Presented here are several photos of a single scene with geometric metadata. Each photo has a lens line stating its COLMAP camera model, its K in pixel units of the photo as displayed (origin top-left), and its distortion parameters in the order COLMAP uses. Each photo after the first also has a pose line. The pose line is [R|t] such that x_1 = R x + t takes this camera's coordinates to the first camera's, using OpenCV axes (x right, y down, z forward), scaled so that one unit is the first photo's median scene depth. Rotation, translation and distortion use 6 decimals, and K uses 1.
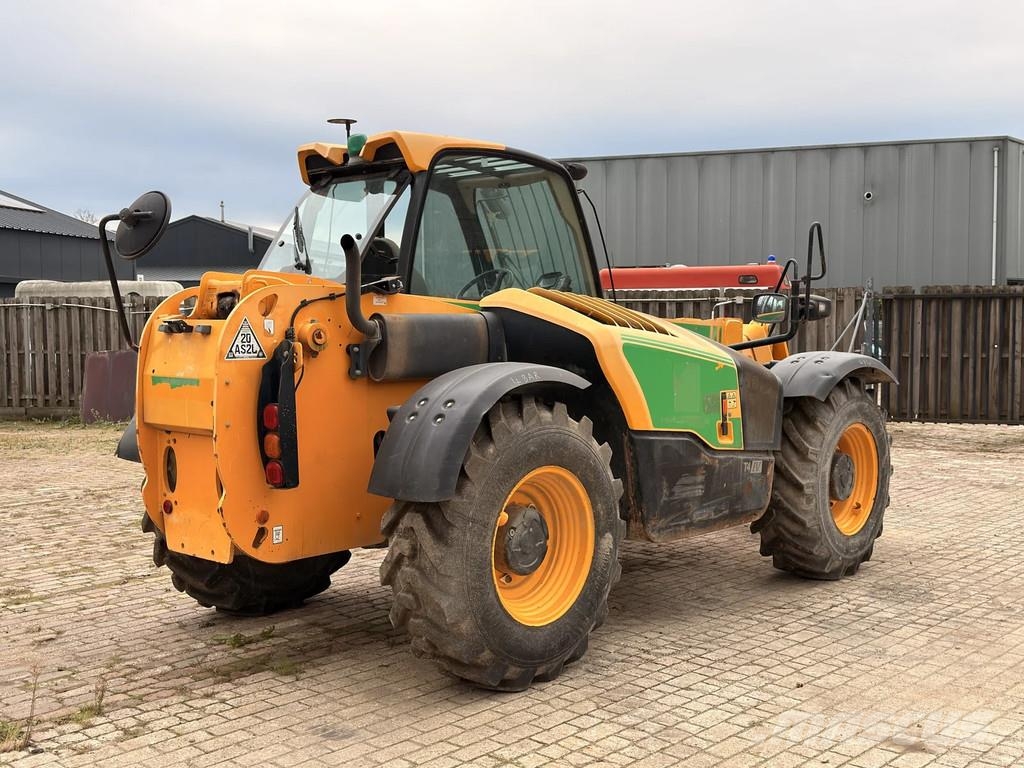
lens RADIAL K [[1147.1, 0, 512.0], [0, 1147.1, 384.0], [0, 0, 1]] dist [0.184931, -0.396404]
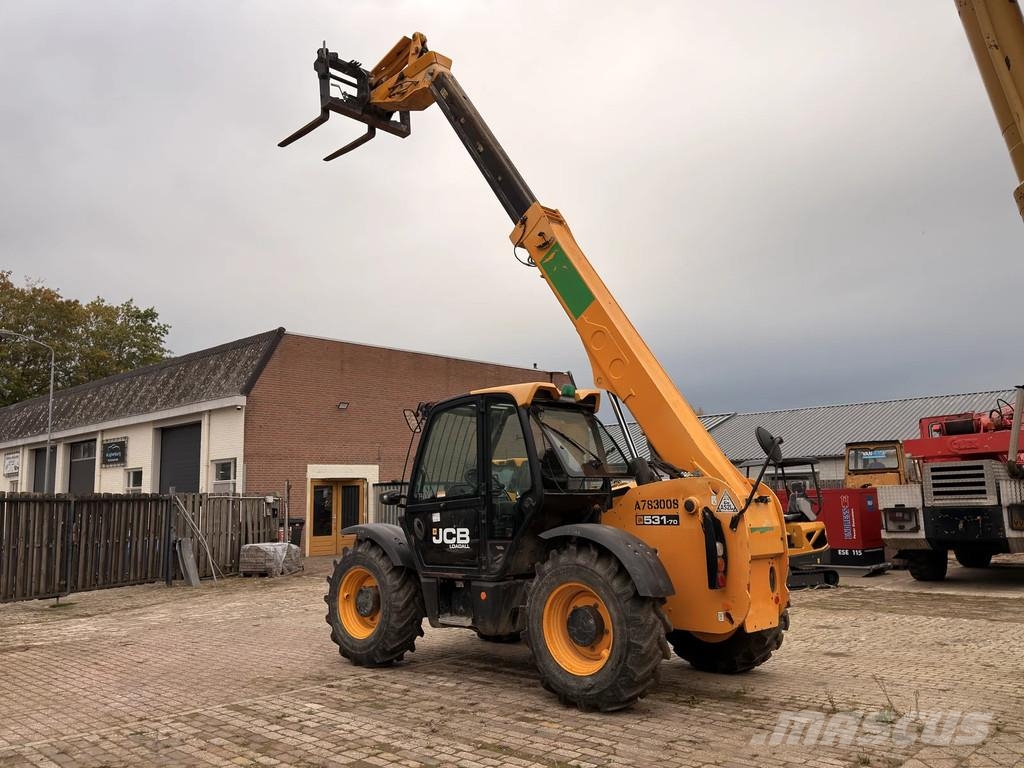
lens RADIAL K [[829.3, 0, 512.0], [0, 829.3, 384.0], [0, 0, 1]] dist [0.185668, -0.392362]
pose [[0.016054, 0.147883, 0.988875, -1.397599], [0.078050, 0.985799, -0.148690, -0.052082], [-0.996820, 0.079568, 0.004284, 1.163195]]
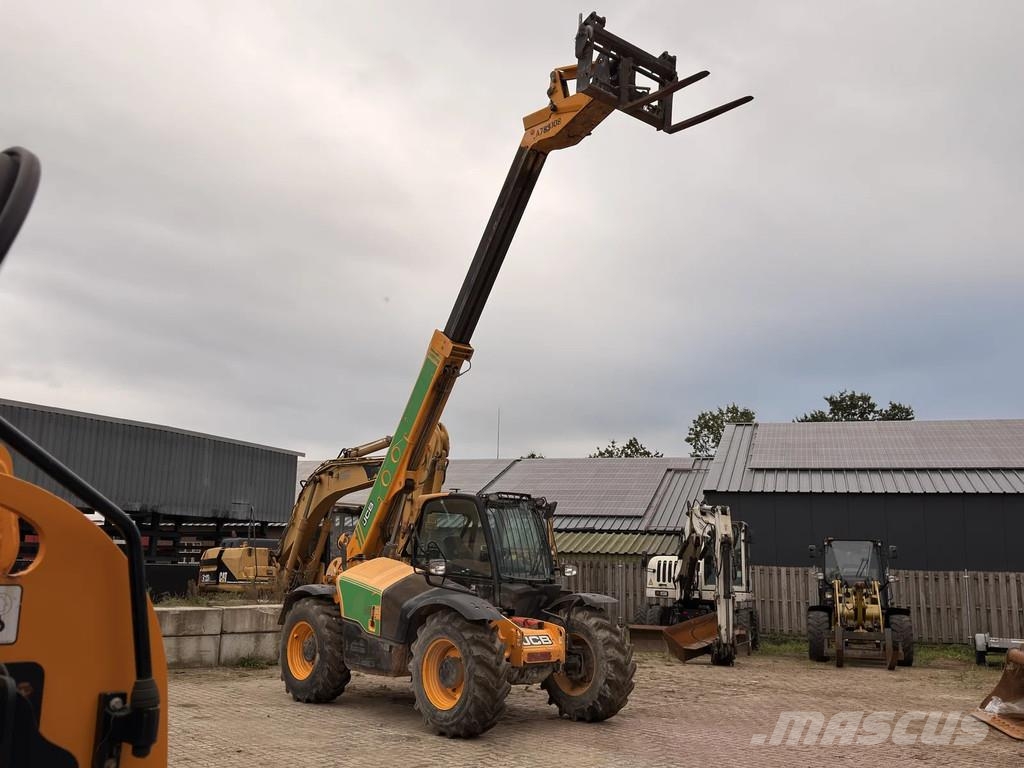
lens RADIAL K [[946.5, 0, 511.4], [0, 946.5, 388.3], [0, 0, 1]] dist [0.184015, -0.359825]
pose [[-0.103453, -0.179157, -0.978366, 2.050360], [-0.081936, 0.981836, -0.171129, -0.111418], [0.991254, 0.062460, -0.116253, 1.480054]]
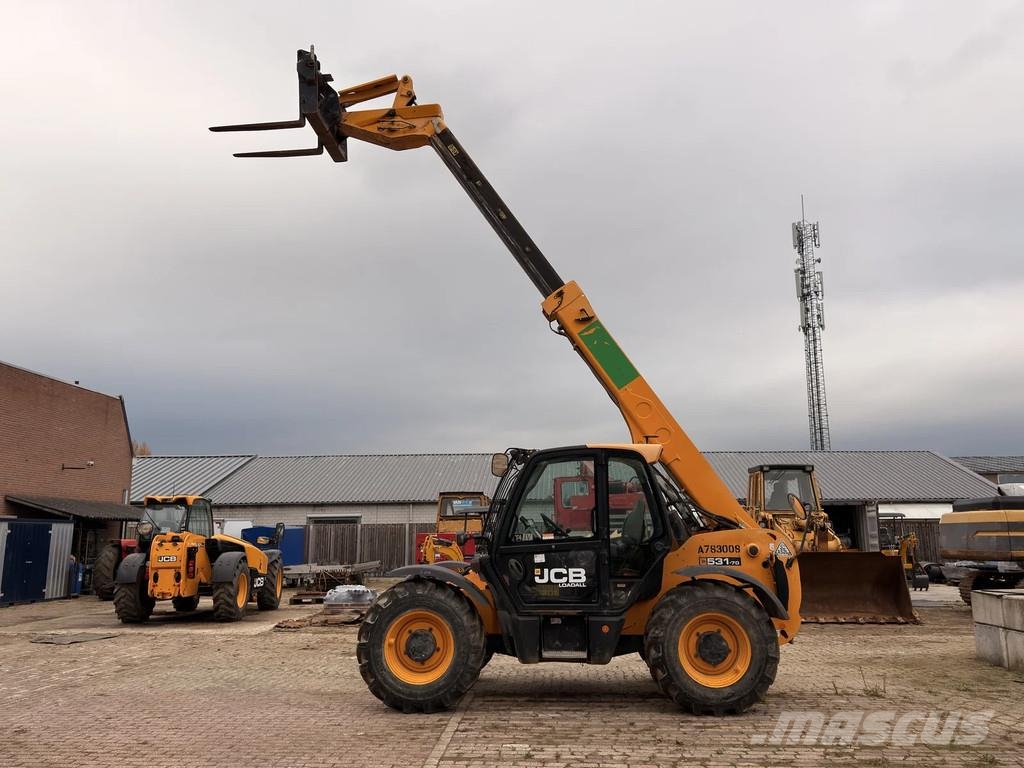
lens RADIAL K [[829.3, 0, 512.0], [0, 829.3, 384.0], [0, 0, 1]] dist [0.185668, -0.392362]
pose [[-0.631716, 0.150692, 0.760413, -1.159474], [0.055480, 0.987197, -0.149544, -0.132204], [-0.773212, -0.052282, -0.631988, 2.249268]]
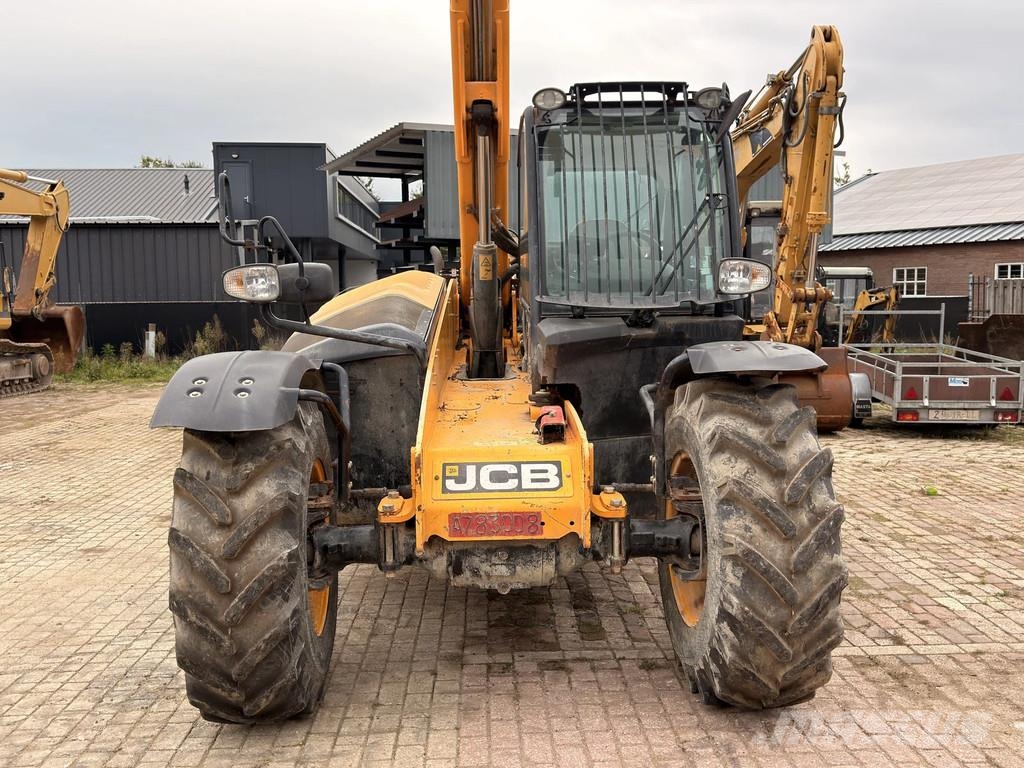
lens RADIAL K [[946.5, 0, 511.4], [0, 946.5, 388.3], [0, 0, 1]] dist [0.184015, -0.359825]
pose [[-0.709199, 0.077976, -0.700683, 0.648958], [-0.025892, 0.990313, 0.136414, -0.099415], [0.704532, 0.114887, -0.700311, 1.770179]]
